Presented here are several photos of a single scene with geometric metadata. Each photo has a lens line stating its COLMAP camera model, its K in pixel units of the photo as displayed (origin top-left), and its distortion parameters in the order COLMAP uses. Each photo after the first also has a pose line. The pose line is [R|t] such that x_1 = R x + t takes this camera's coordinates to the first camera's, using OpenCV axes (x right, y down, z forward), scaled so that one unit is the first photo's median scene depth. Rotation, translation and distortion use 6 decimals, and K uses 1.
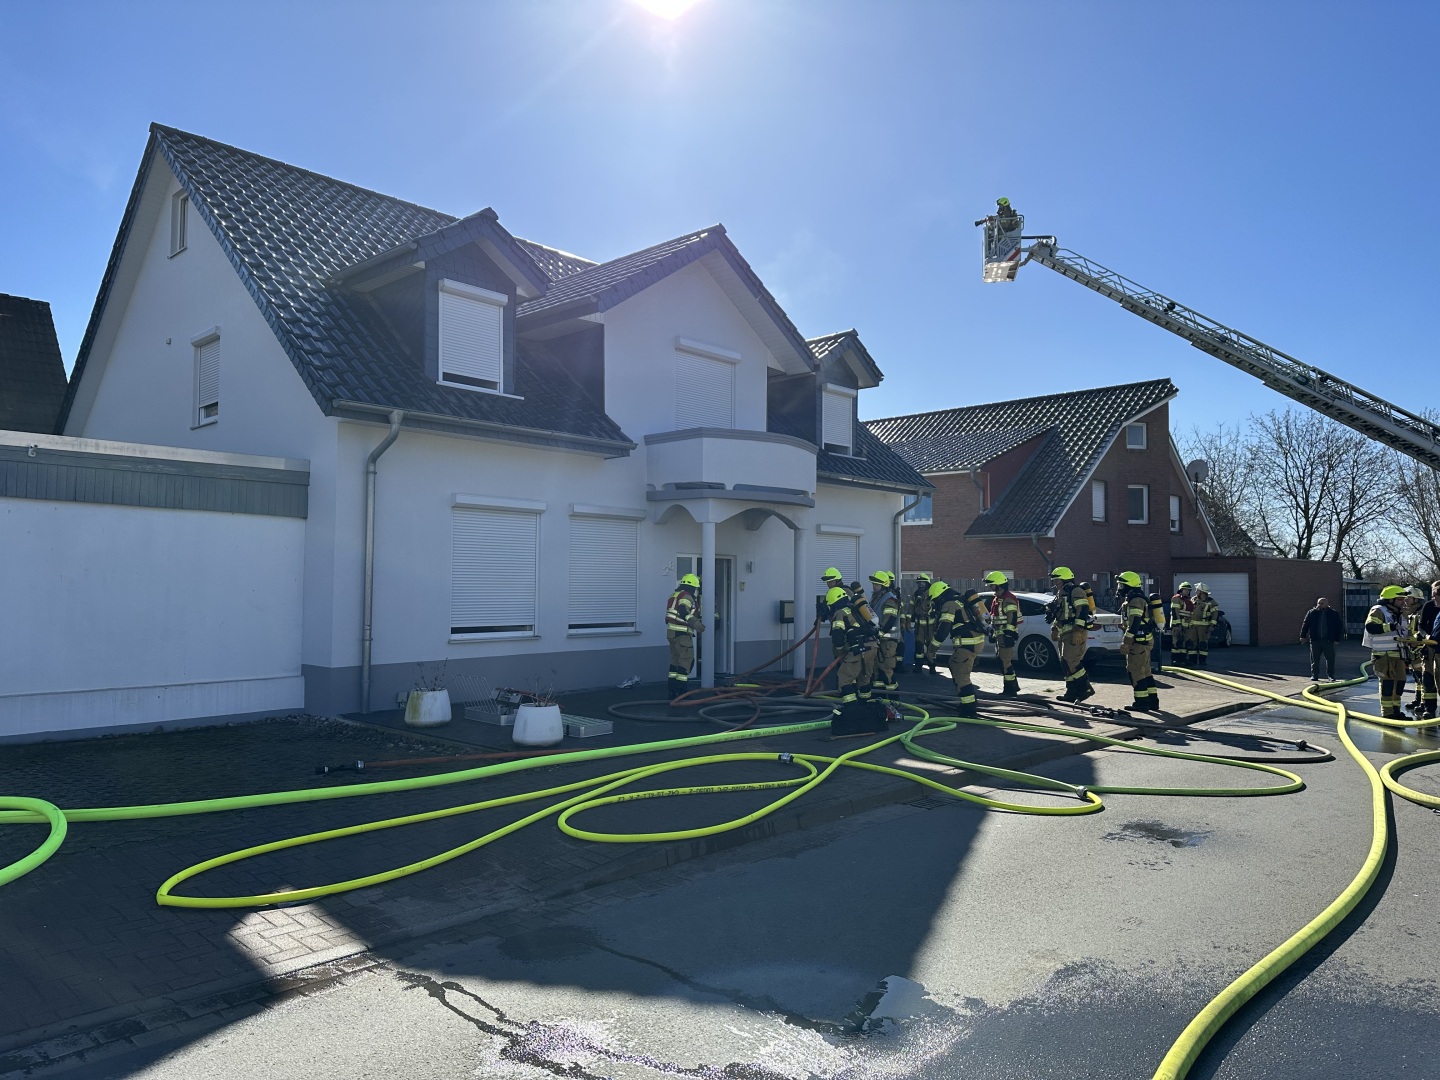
lens RADIAL K [[986.5, 0, 720.0], [0, 986.5, 540.0], [0, 0, 1]] dist [0.083532, -0.117958]
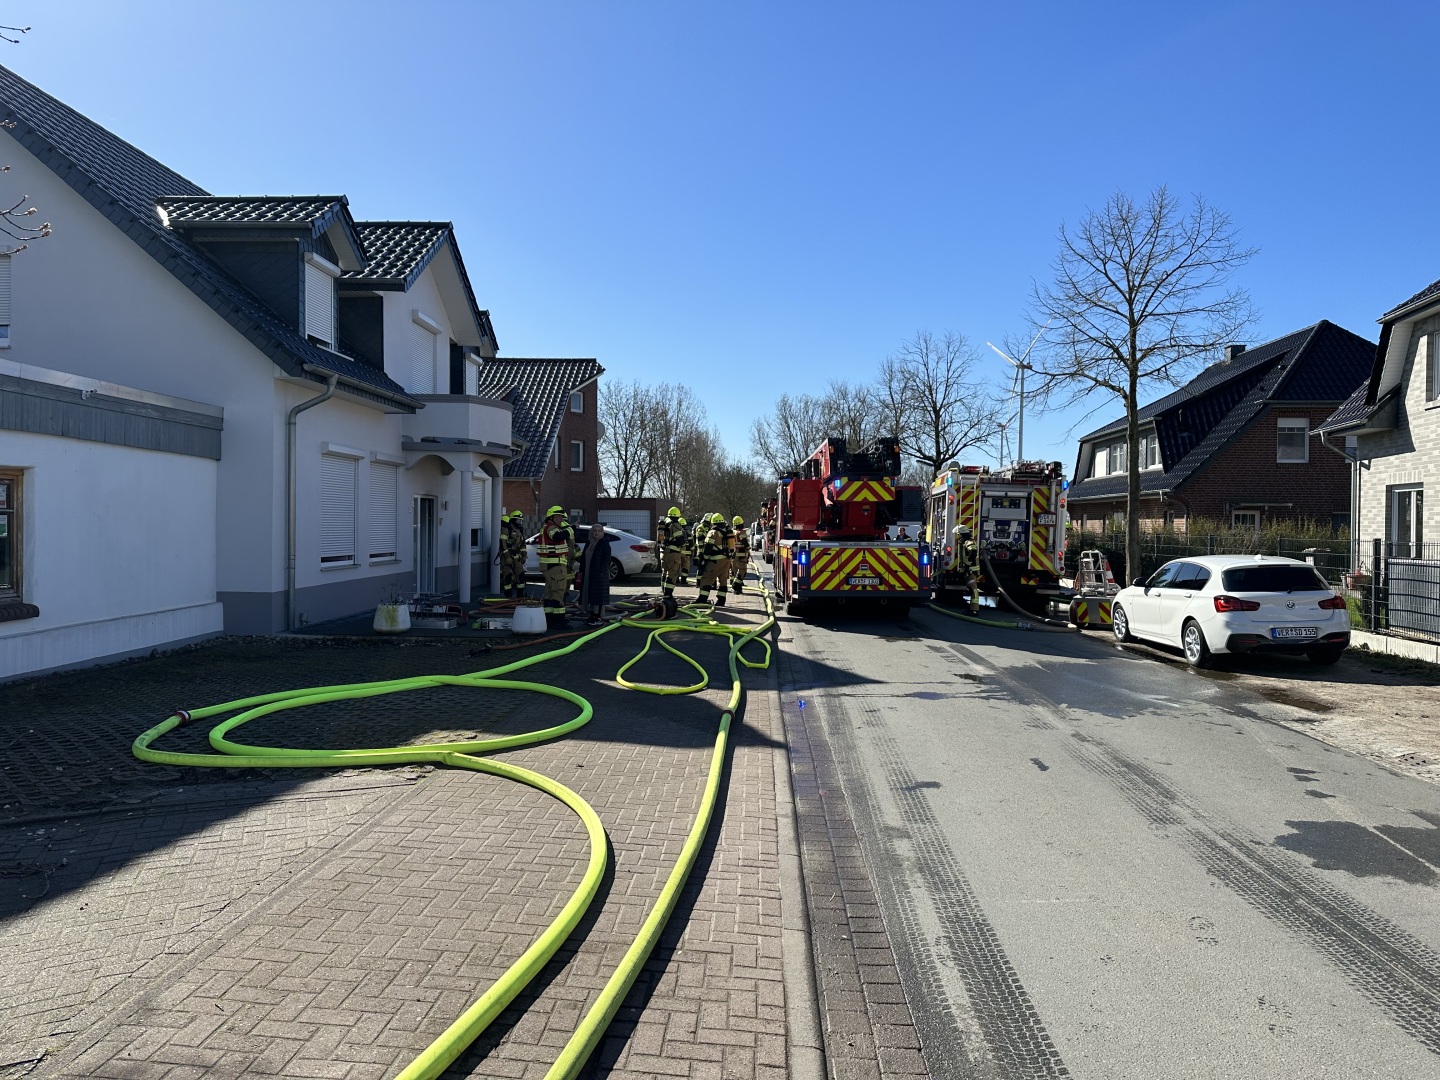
lens RADIAL K [[986.5, 0, 720.0], [0, 986.5, 540.0], [0, 0, 1]] dist [0.083532, -0.117958]
pose [[0.748407, -0.010525, 0.663157, -0.688832], [-0.035954, 0.997760, 0.056411, -0.015266], [-0.662265, -0.066062, 0.746352, -0.184468]]
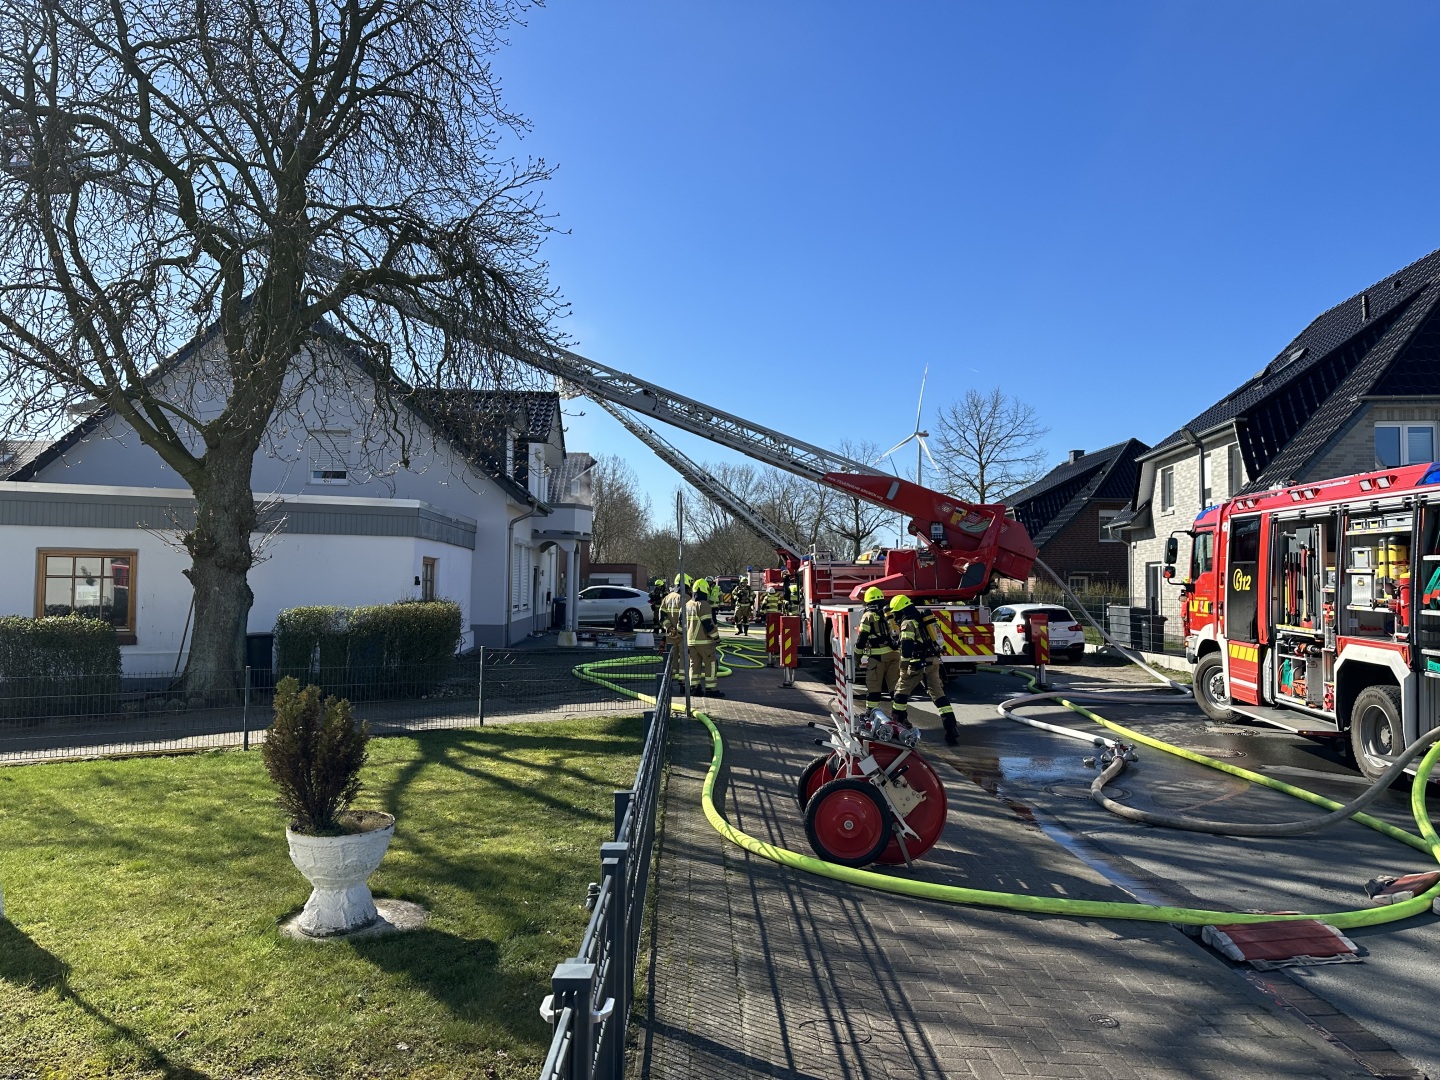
lens RADIAL K [[986.5, 0, 720.0], [0, 986.5, 540.0], [0, 0, 1]] dist [0.083532, -0.117958]
pose [[0.683340, 0.033879, 0.729314, -1.409053], [-0.041886, 0.999097, -0.007165, -0.044414], [-0.728898, -0.025652, 0.684141, -0.635205]]
